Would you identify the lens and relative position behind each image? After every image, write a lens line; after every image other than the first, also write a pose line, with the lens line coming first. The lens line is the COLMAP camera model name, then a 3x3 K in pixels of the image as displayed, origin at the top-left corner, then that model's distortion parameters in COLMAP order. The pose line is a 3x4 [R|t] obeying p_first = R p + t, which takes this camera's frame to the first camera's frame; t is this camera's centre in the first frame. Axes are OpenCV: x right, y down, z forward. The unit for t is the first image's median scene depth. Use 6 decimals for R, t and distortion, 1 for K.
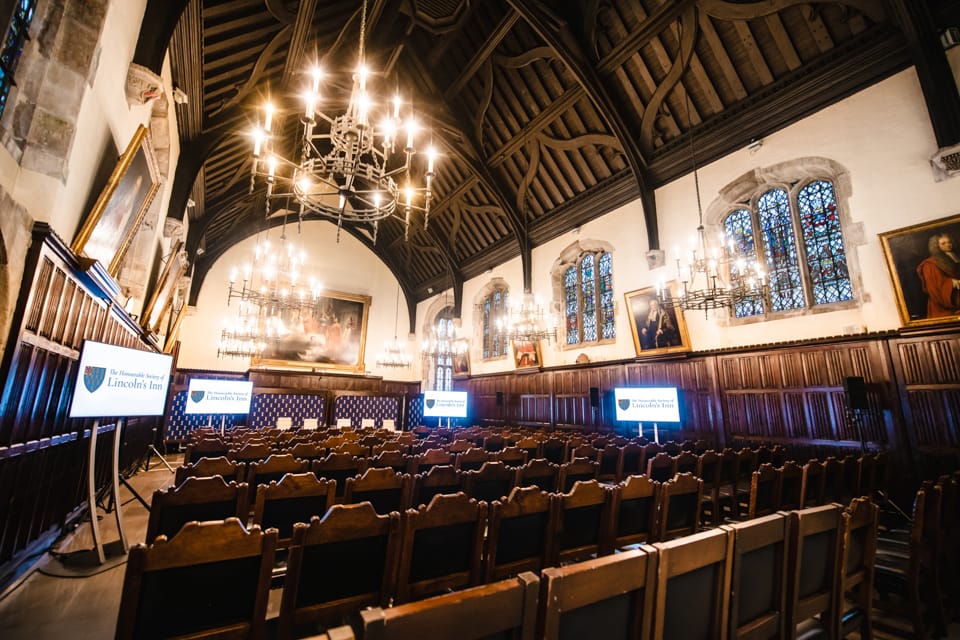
lens RADIAL K [[405.6, 0, 455.1], [0, 405.6, 322.4], [0, 0, 1]] dist [-0.002375, -0.002311]
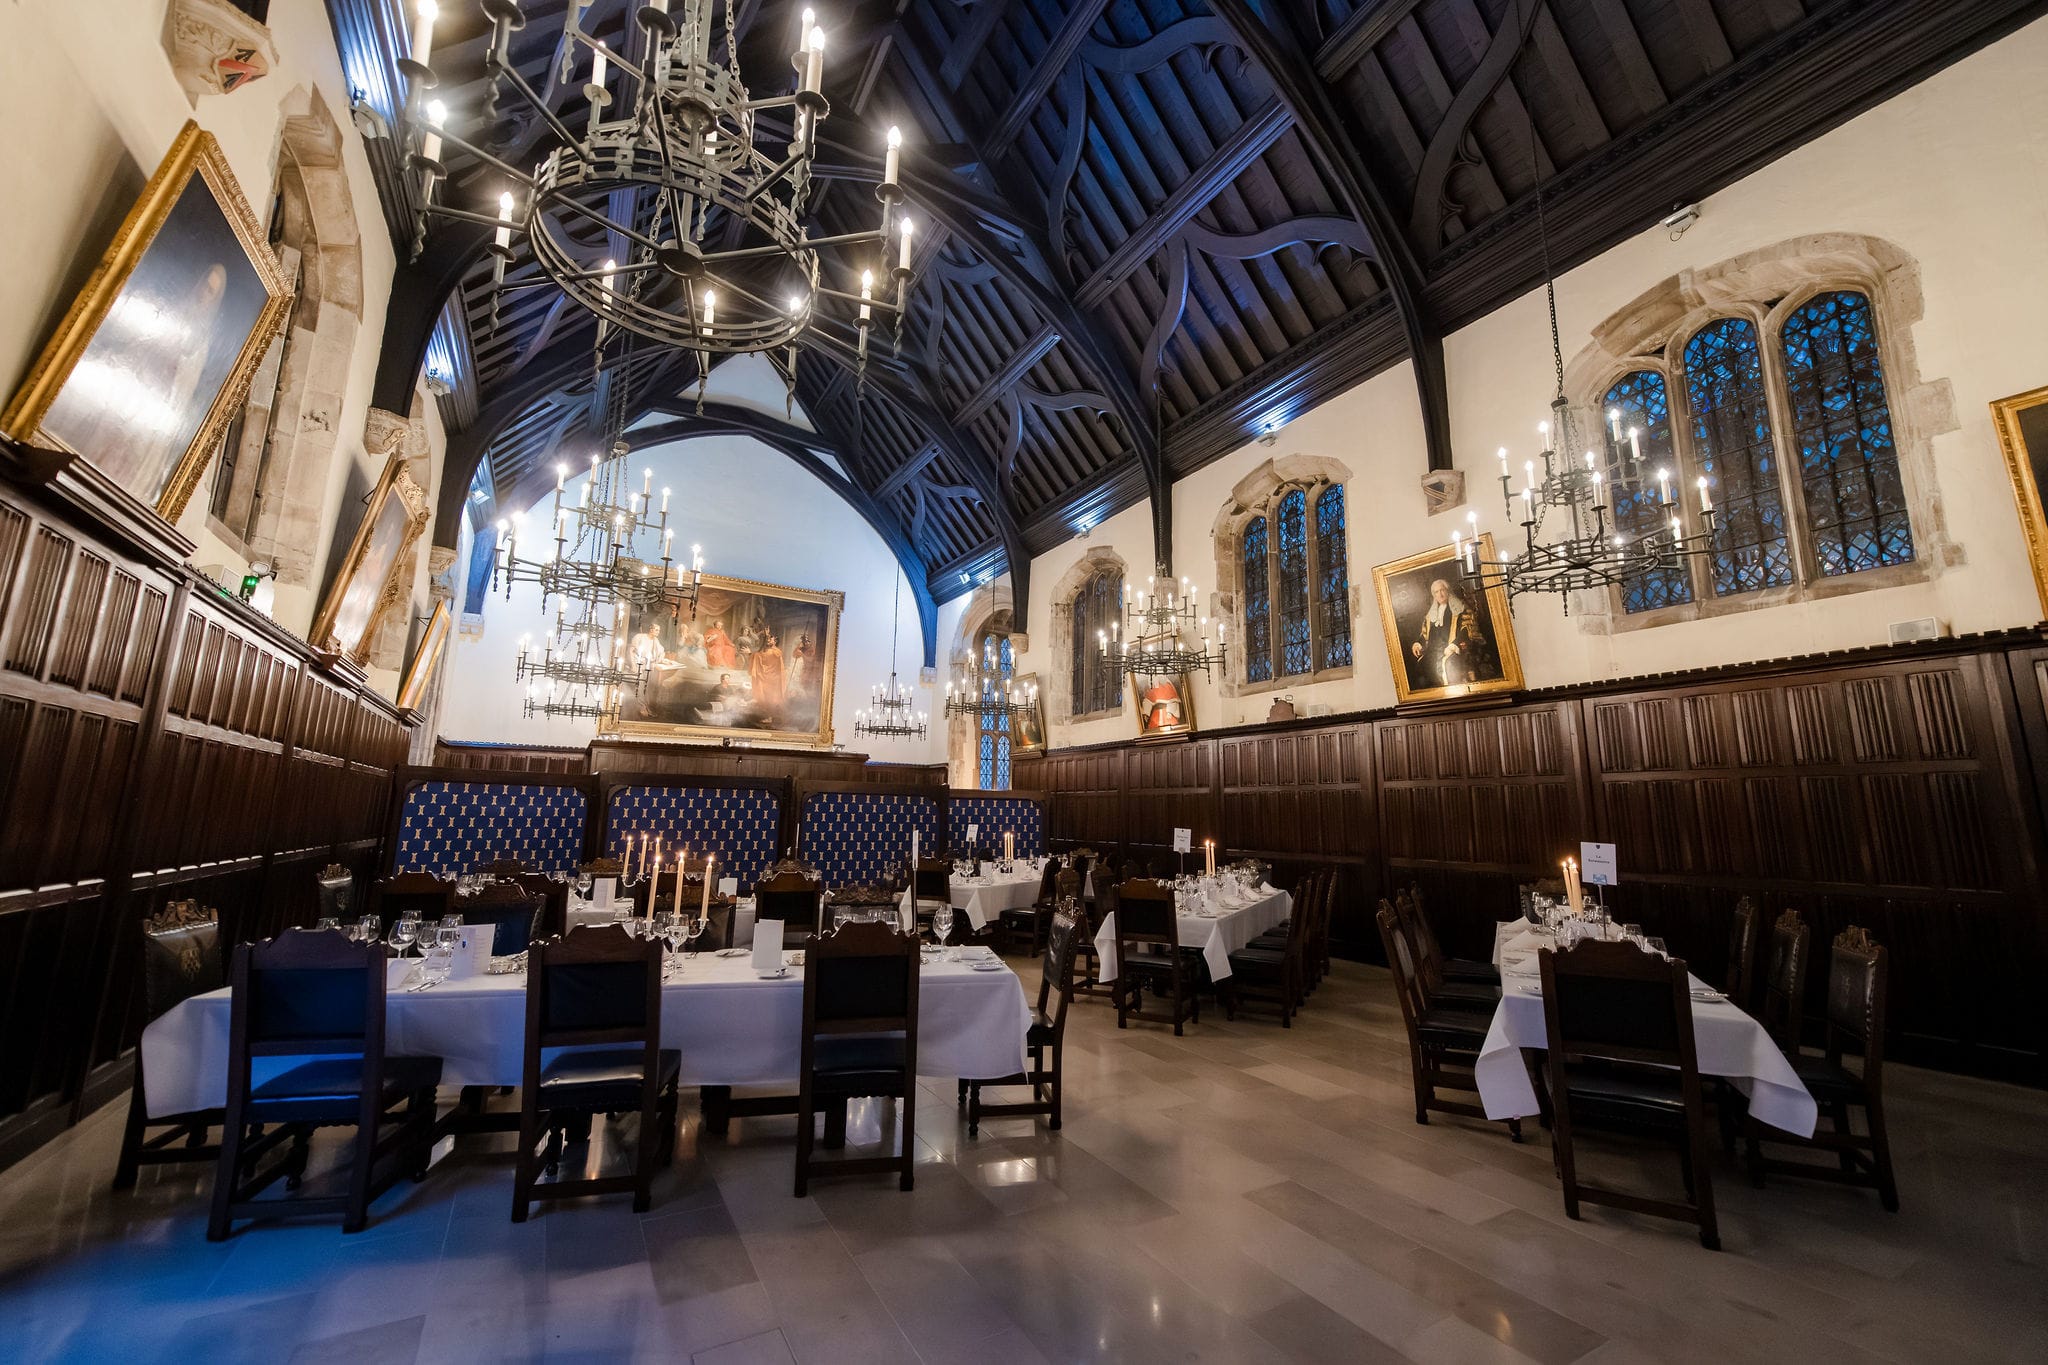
lens RADIAL K [[792.3, 0, 1011.9], [0, 792.3, 683.2], [0, 0, 1]] dist [0.003541, -0.001973]
pose [[0.999824, -0.010055, -0.015854, 0.019341], [0.010679, 0.999153, 0.039746, 0.018890], [0.015441, -0.039908, 0.999084, 0.086323]]
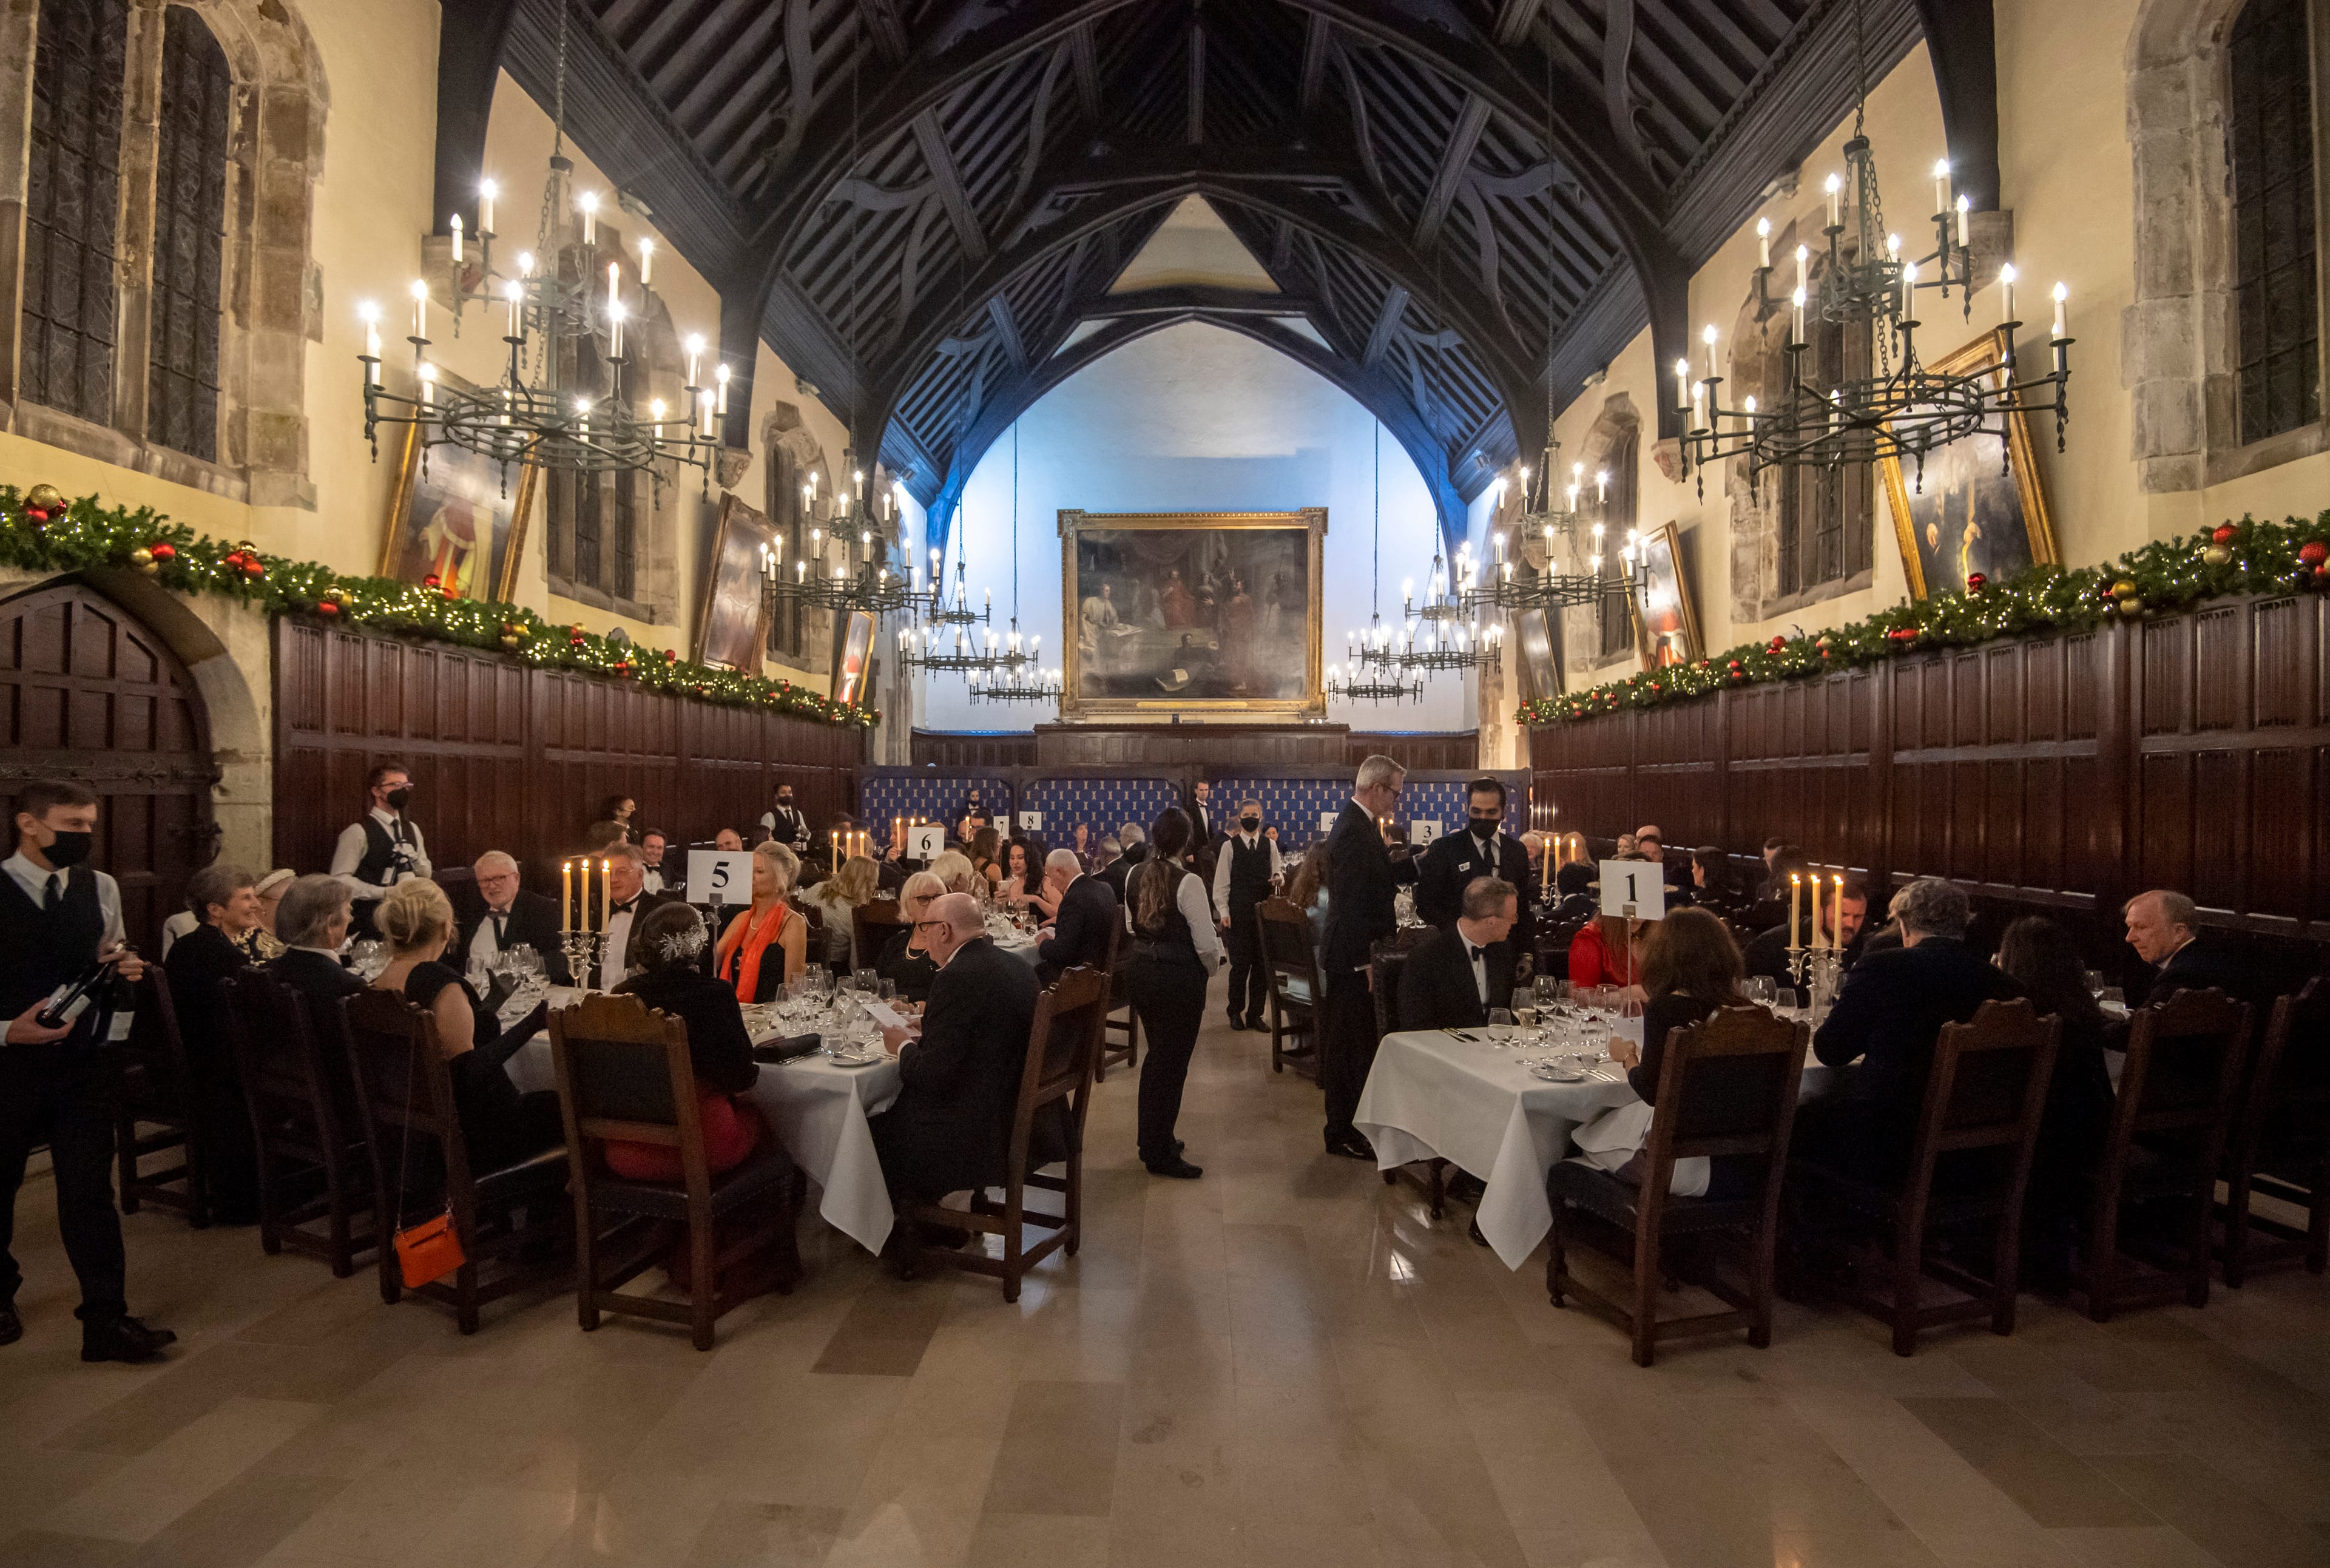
lens RADIAL K [[1126.5, 0, 1126.9], [0, 1126.5, 821.9], [0, 0, 1]] dist [-0.034929, -0.005678]
pose [[0.827851, -0.005133, -0.560924, 0.405464], [0.131764, 0.973759, 0.185556, 0.001166], [0.545253, -0.227522, 0.806804, 0.045796]]
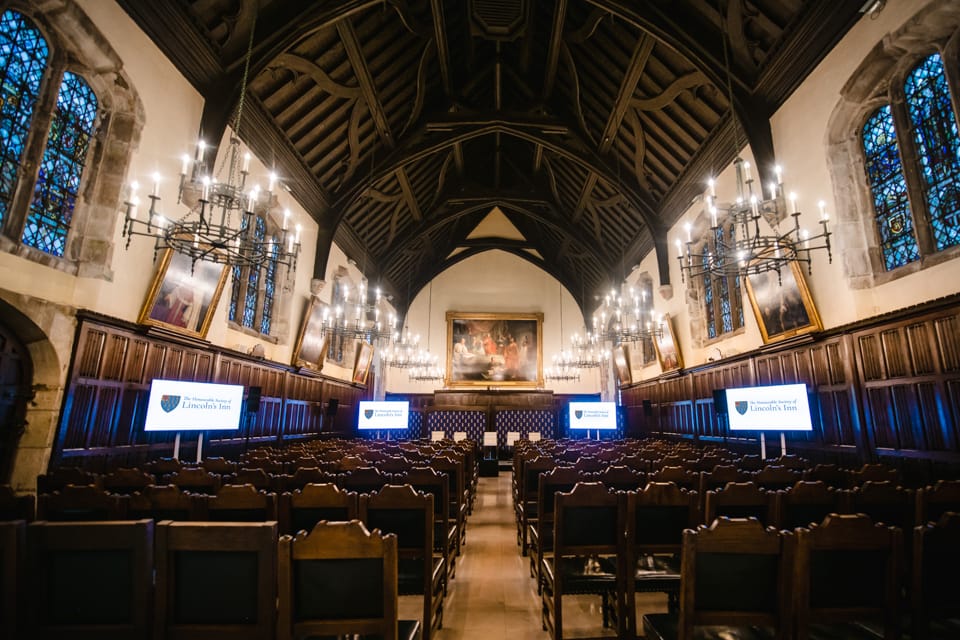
lens RADIAL K [[405.6, 0, 513.9], [0, 405.6, 345.5], [0, 0, 1]] dist [-0.002375, -0.002311]
pose [[0.880536, -0.109160, -0.461238, 0.368376], [0.118464, 0.992919, -0.008835, 0.033854], [0.458936, -0.046861, 0.887233, 0.110072]]
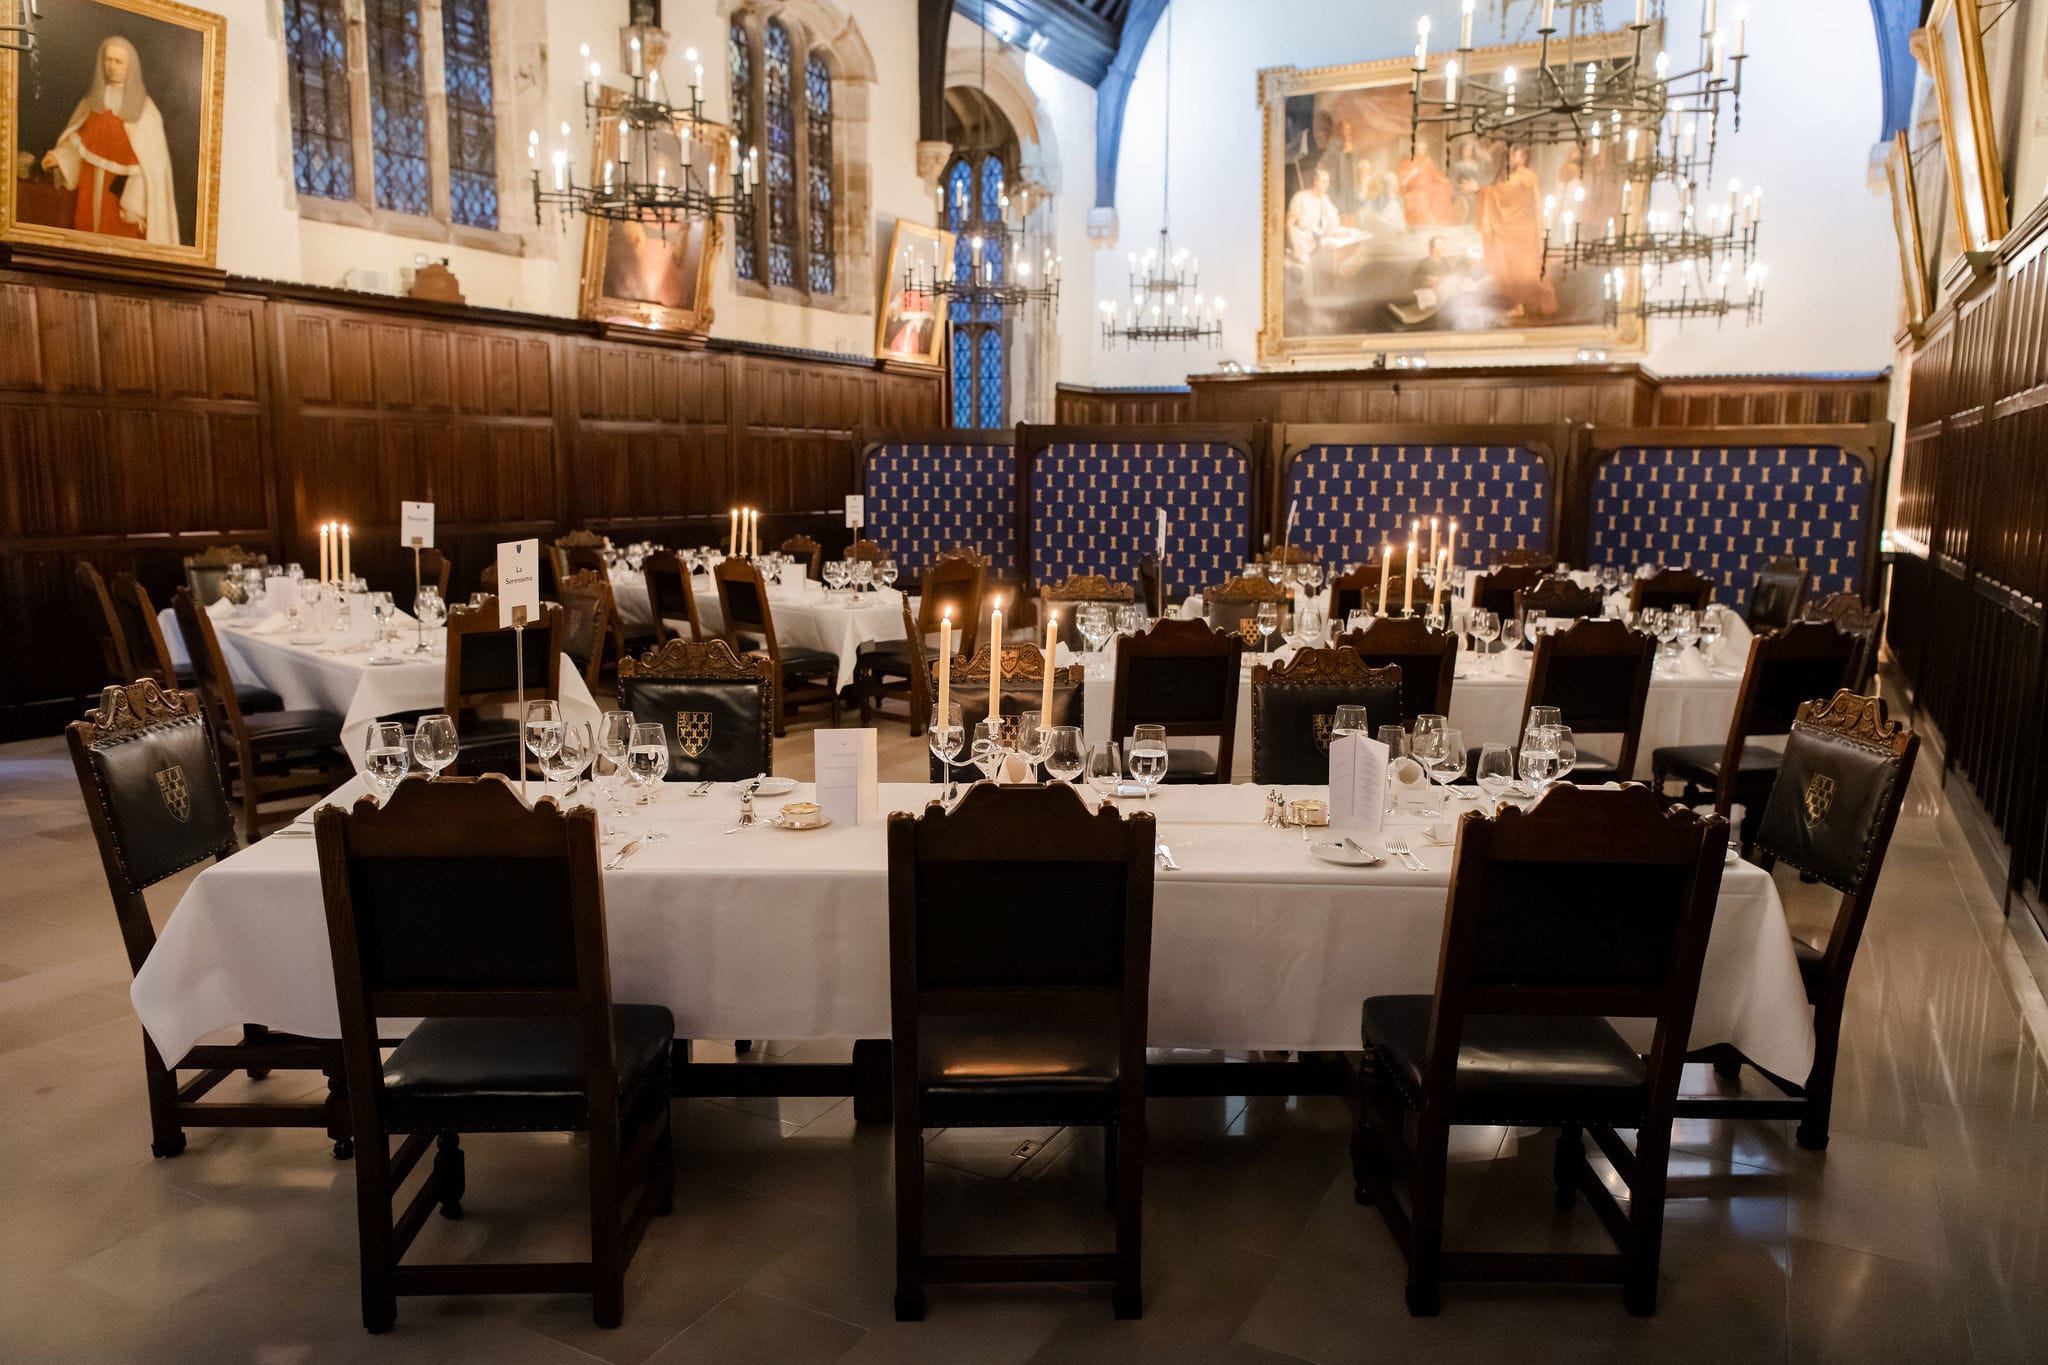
lens RADIAL K [[1349.6, 0, 1033.7], [0, 1349.6, 668.0], [0, 0, 1]] dist [0.002462, -0.006136]
pose [[0.500755, 0.106148, -0.859056, 0.617278], [0.183848, 0.956765, 0.225389, 0.103774], [0.845839, -0.270801, 0.459590, 0.461066]]
